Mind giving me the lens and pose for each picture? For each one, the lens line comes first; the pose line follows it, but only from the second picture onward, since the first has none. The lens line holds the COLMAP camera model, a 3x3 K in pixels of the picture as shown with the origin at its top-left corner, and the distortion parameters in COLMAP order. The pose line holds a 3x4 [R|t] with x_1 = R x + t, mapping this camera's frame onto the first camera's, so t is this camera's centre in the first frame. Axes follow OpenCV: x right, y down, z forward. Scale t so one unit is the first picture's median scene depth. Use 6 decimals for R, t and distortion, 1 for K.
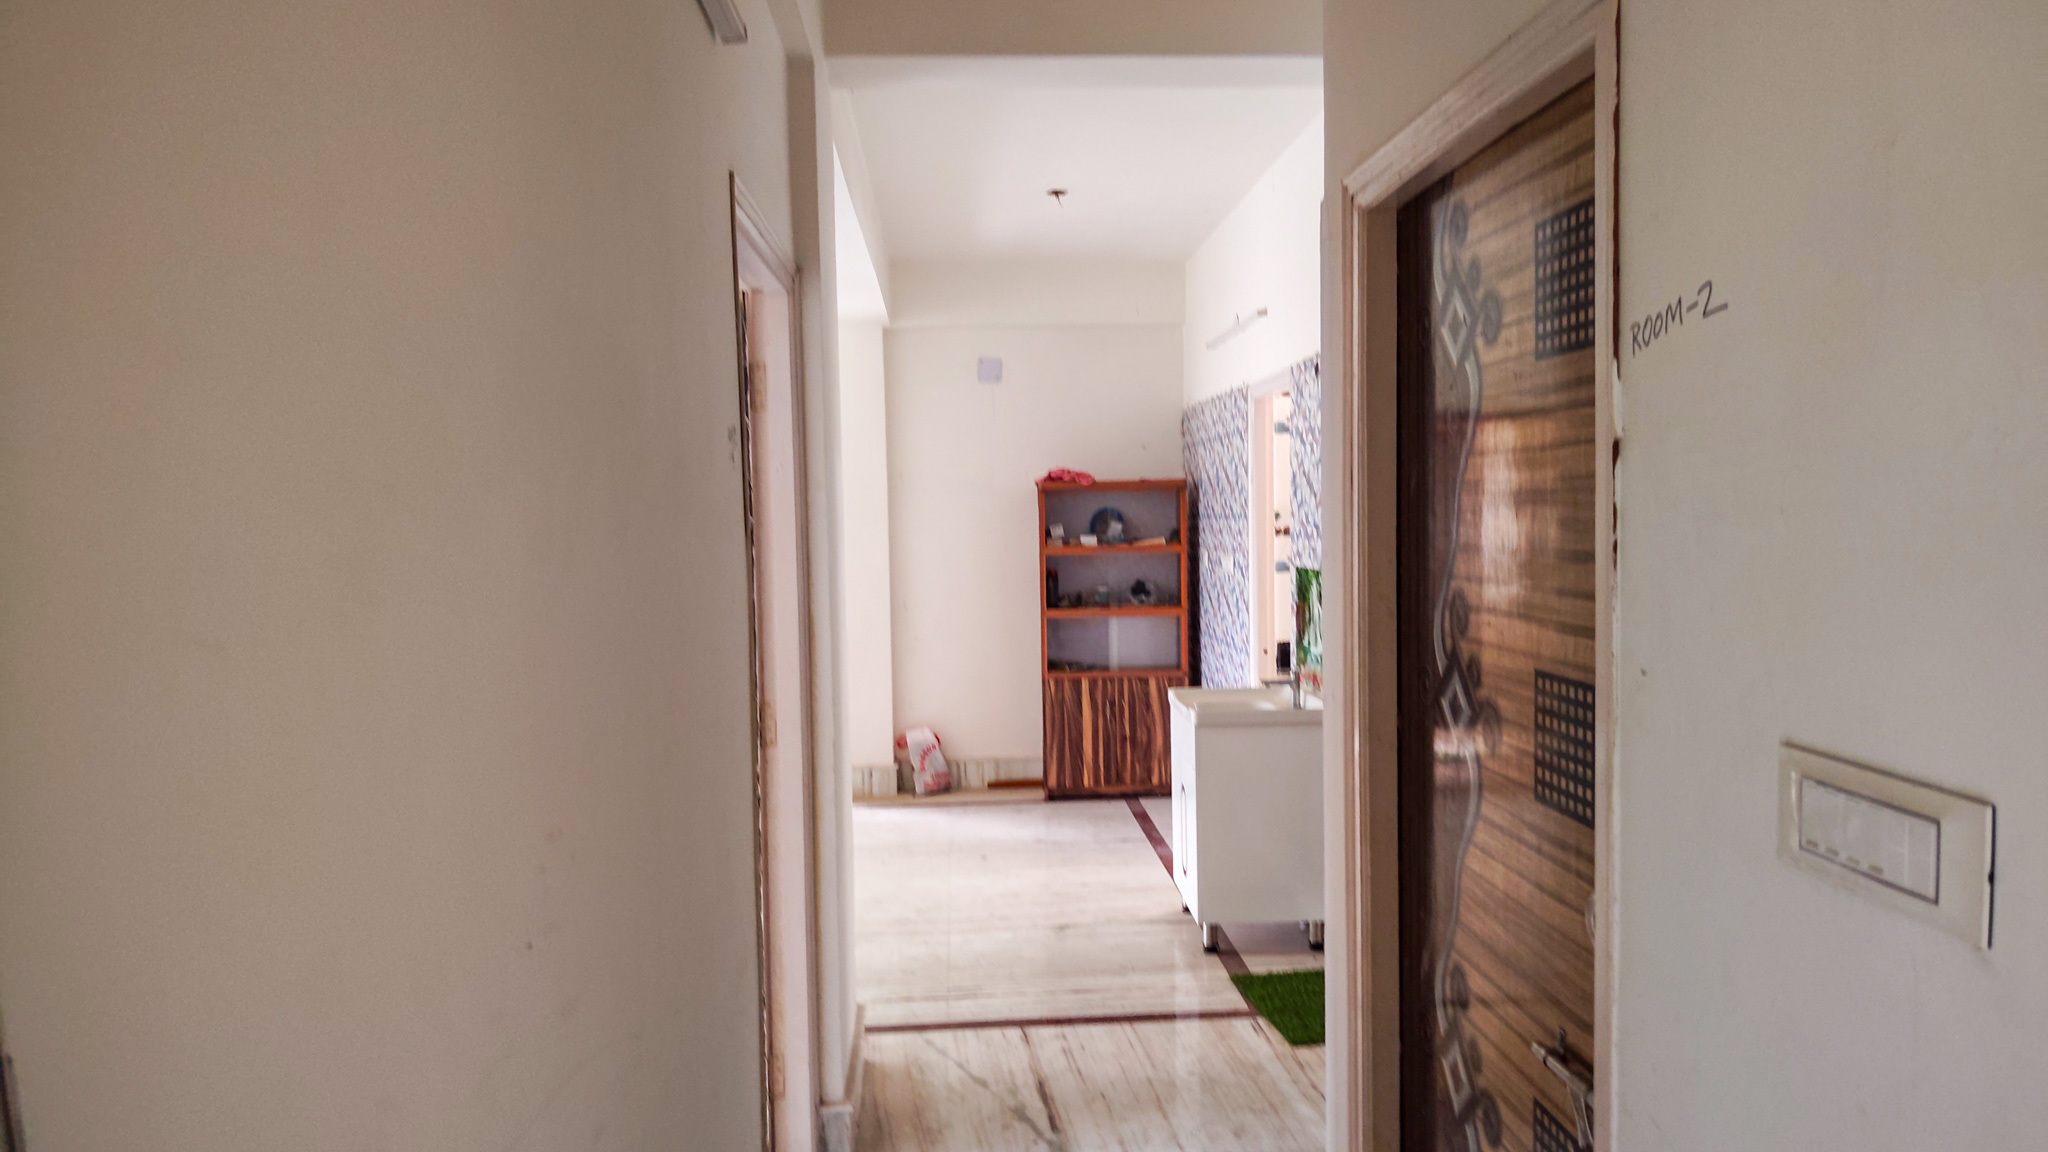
lens RADIAL K [[1476.9, 0, 1029.8], [0, 1476.9, 583.0], [0, 0, 1]] dist [0.029432, -0.015231]
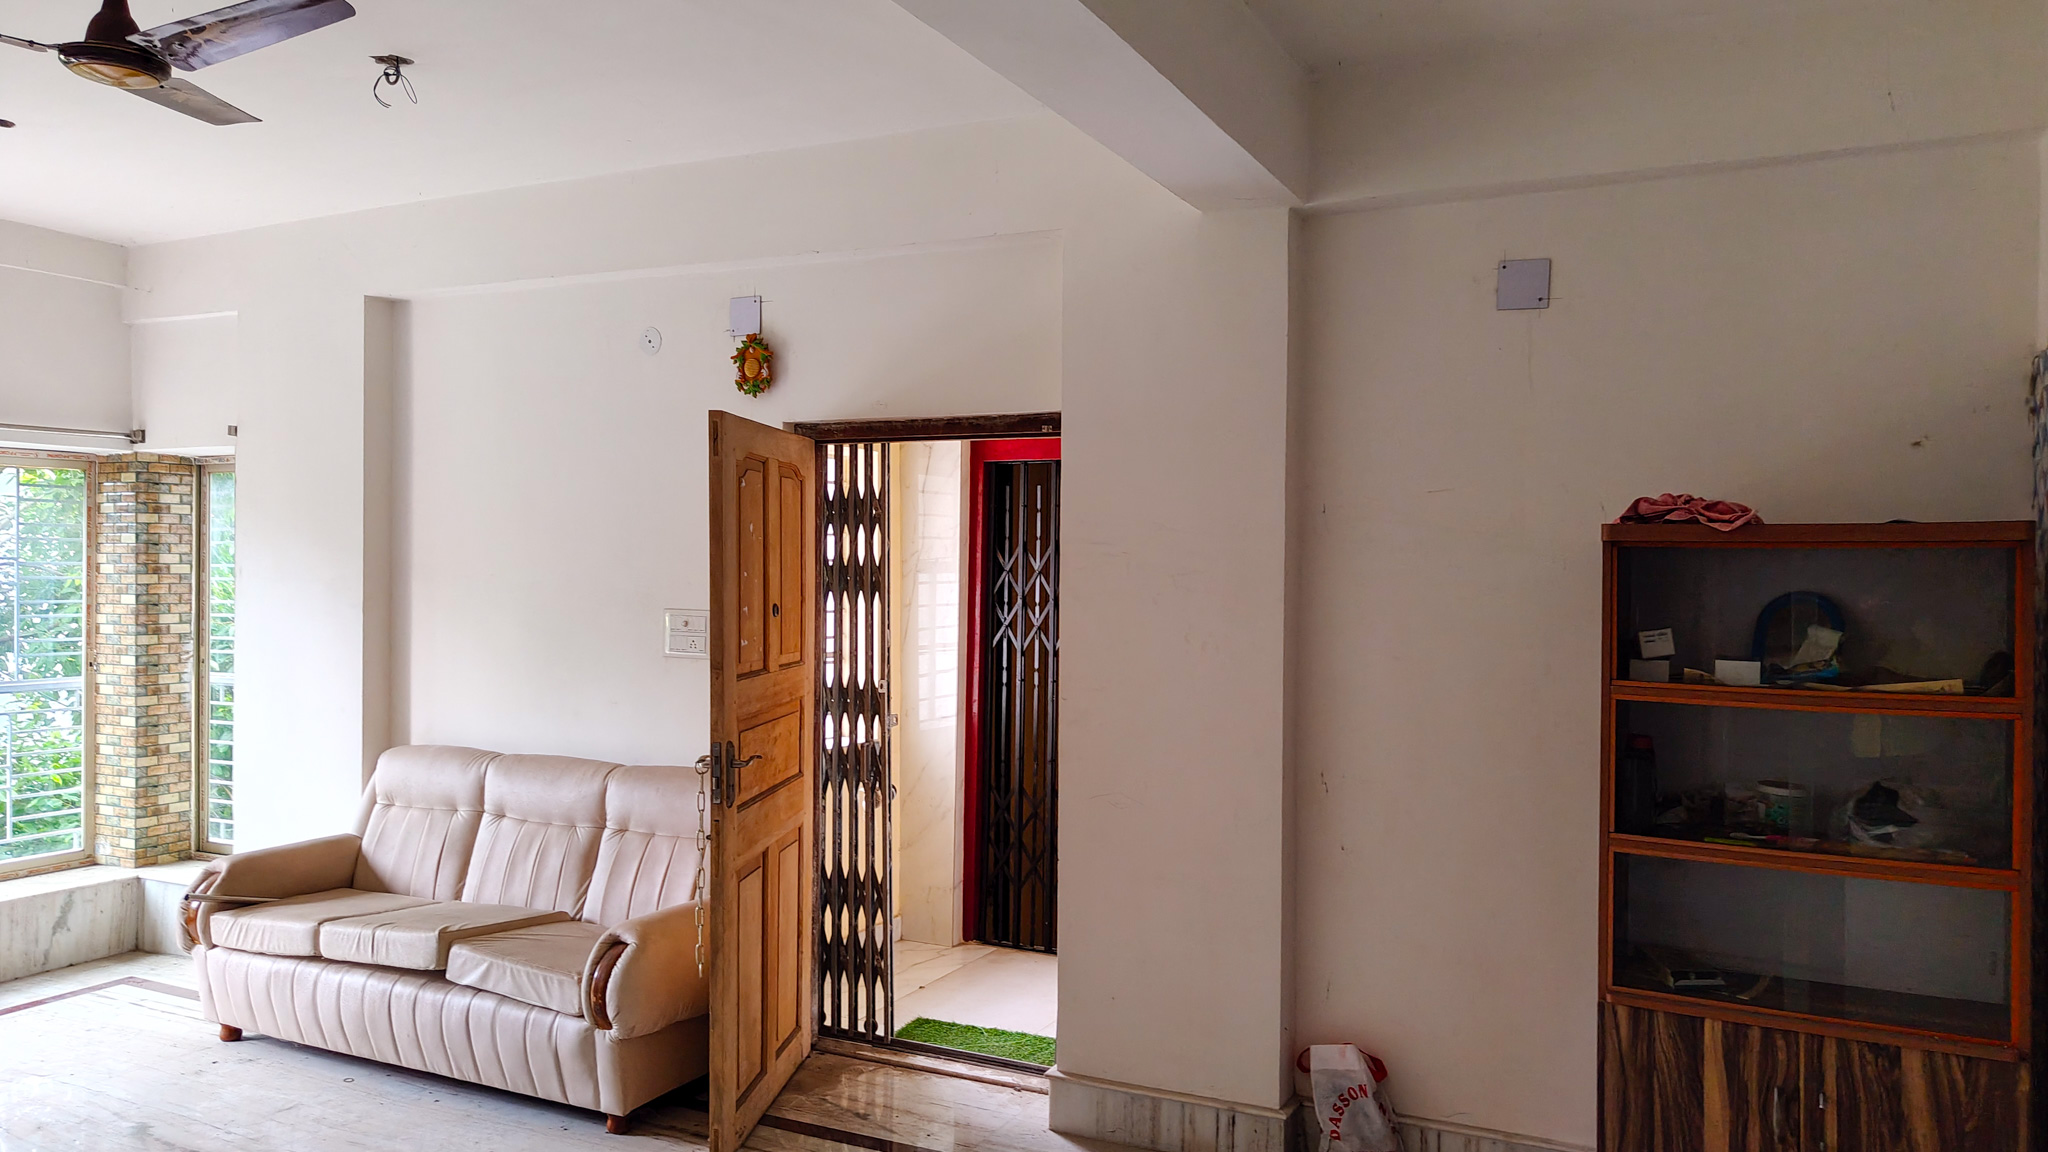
lens RADIAL K [[1476.9, 0, 1012.8], [0, 1476.9, 578.2], [0, 0, 1]] dist [0.029432, -0.015231]
pose [[0.872297, 0.029648, -0.488076, 0.064710], [-0.052828, 0.998032, -0.033790, -0.030085], [0.486114, 0.055259, 0.872147, 0.549619]]
